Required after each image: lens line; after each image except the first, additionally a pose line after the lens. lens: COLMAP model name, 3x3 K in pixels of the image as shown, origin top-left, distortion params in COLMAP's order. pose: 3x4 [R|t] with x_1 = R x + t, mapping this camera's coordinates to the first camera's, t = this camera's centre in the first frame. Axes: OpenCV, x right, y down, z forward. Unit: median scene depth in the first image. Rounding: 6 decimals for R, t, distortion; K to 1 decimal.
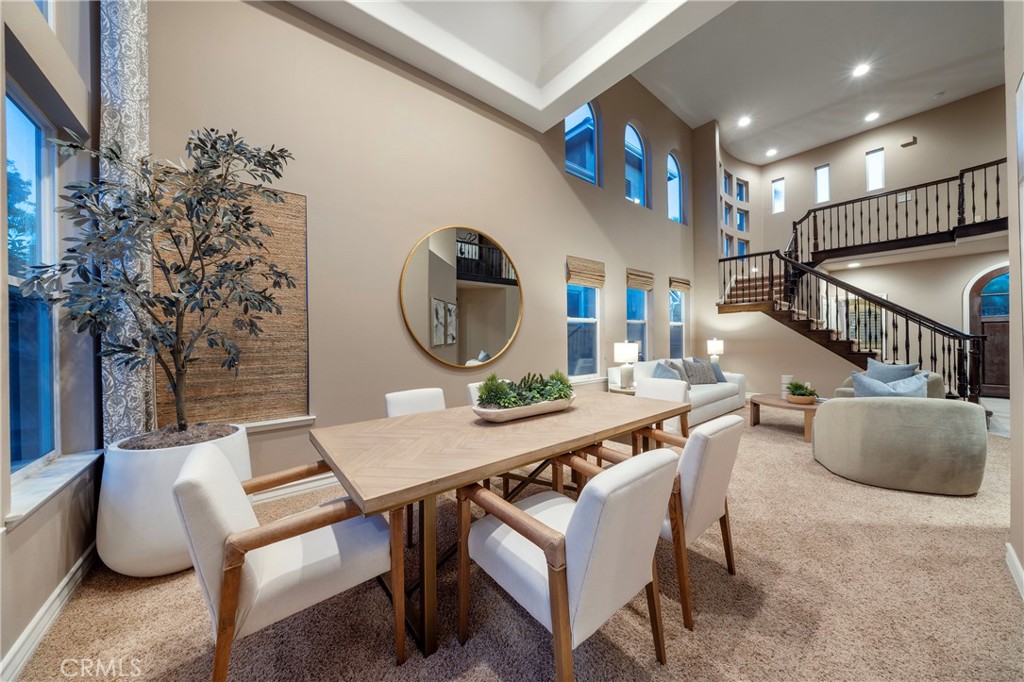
lens RADIAL K [[340.3, 0, 510.6], [0, 340.3, 343.2], [0, 0, 1]] dist [-0.001494, -0.000054]
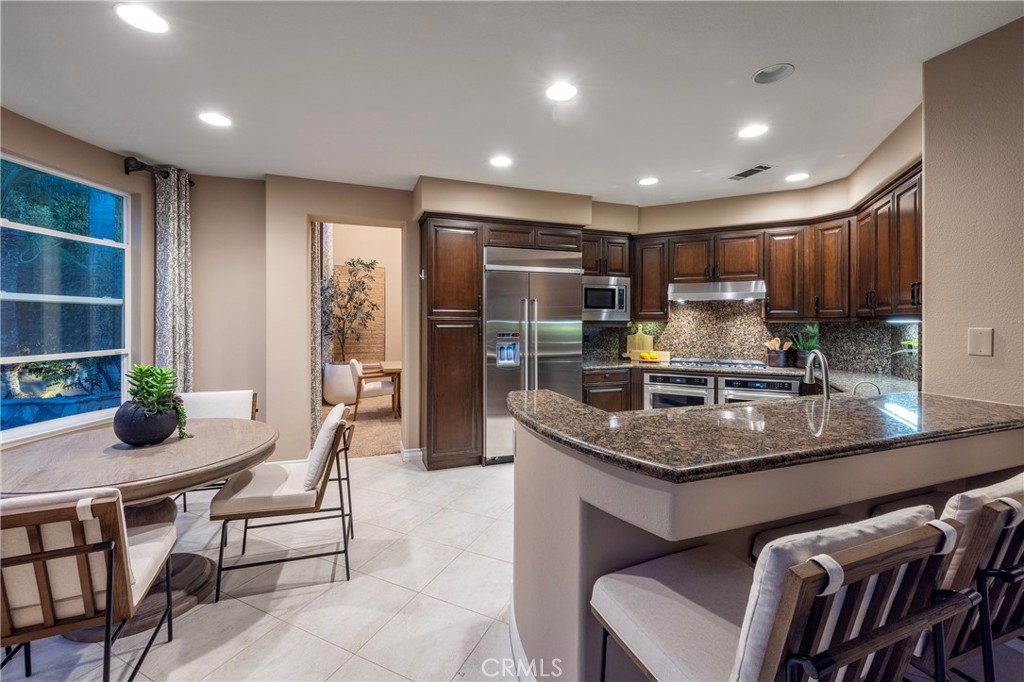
lens RADIAL K [[416.2, 0, 512.5], [0, 416.2, 332.8], [0, 0, 1]] dist [0.000620, 0.000008]
pose [[0.950303, 0.016416, -0.310893, 1.426503], [-0.014059, 0.999853, 0.009821, -0.043882], [0.311008, -0.004962, 0.950394, -1.826754]]
